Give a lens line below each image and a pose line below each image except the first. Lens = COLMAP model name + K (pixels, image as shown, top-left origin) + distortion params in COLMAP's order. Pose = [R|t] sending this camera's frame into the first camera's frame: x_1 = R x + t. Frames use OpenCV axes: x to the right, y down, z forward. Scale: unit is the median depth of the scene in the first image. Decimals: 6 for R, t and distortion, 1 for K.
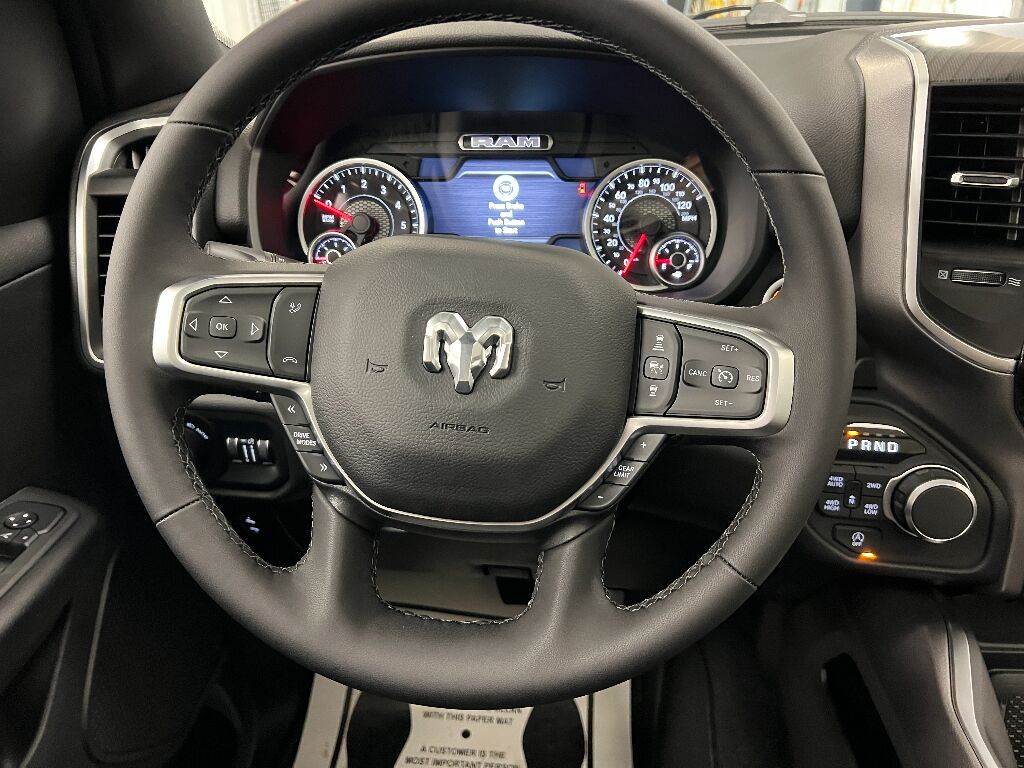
lens RADIAL K [[780.4, 0, 511.7], [0, 780.4, 387.2], [0, 0, 1]] dist [0.035484, -0.007405]
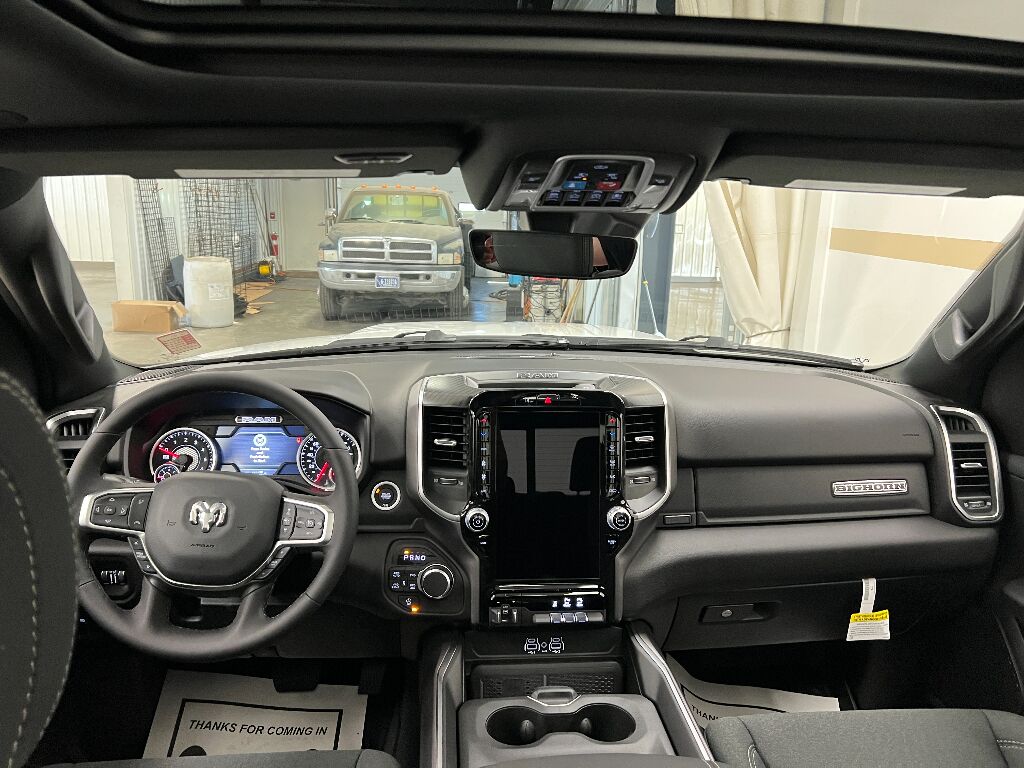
lens RADIAL K [[780.4, 0, 511.7], [0, 780.4, 387.2], [0, 0, 1]] dist [0.035484, -0.007405]
pose [[0.989377, -0.001671, 0.145362, 0.439825], [0.036306, 0.971089, -0.235941, 0.148535], [-0.140765, 0.238712, 0.960834, -1.384798]]
